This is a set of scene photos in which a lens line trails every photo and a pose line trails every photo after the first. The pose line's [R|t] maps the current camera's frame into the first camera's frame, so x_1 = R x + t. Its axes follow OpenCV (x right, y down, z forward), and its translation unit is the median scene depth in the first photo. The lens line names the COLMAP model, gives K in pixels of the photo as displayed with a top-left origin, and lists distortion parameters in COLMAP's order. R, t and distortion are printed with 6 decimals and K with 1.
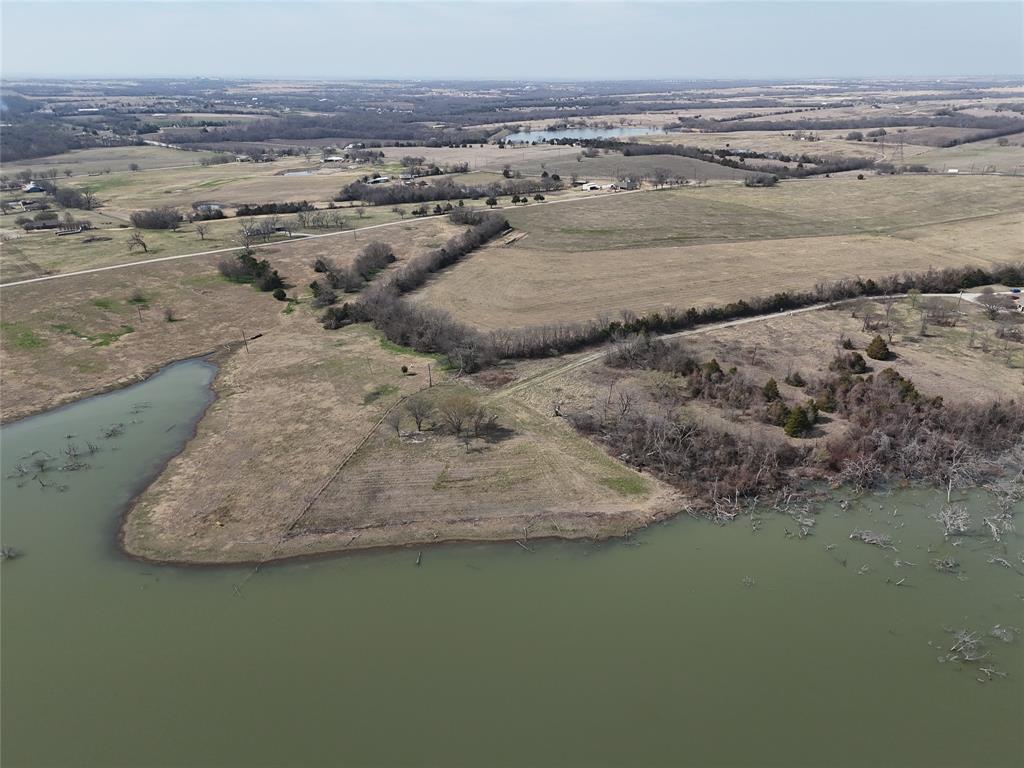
lens RADIAL K [[751.0, 0, 519.8], [0, 751.0, 385.1], [0, 0, 1]] dist [0.073216, -0.065929]
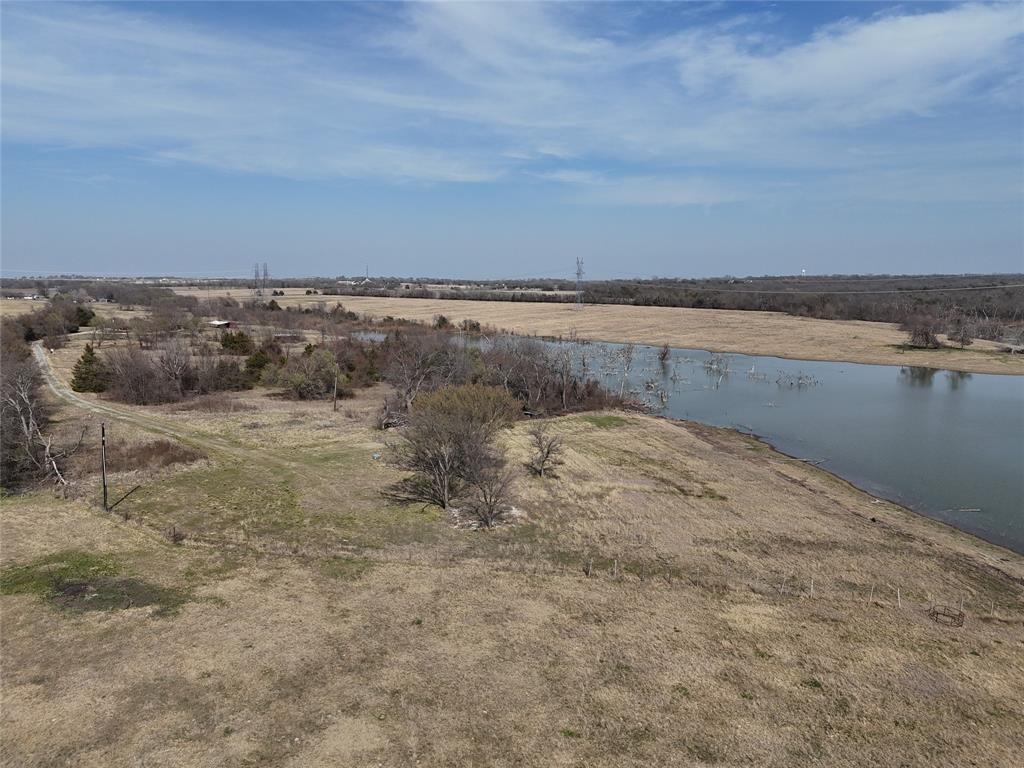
lens RADIAL K [[751.0, 0, 517.9], [0, 751.0, 386.7], [0, 0, 1]] dist [0.073216, -0.065929]
pose [[-0.082973, -0.141086, 0.986514, -0.314754], [0.377220, 0.911821, 0.162131, -0.022454], [-0.922399, 0.385586, -0.022436, 0.652929]]
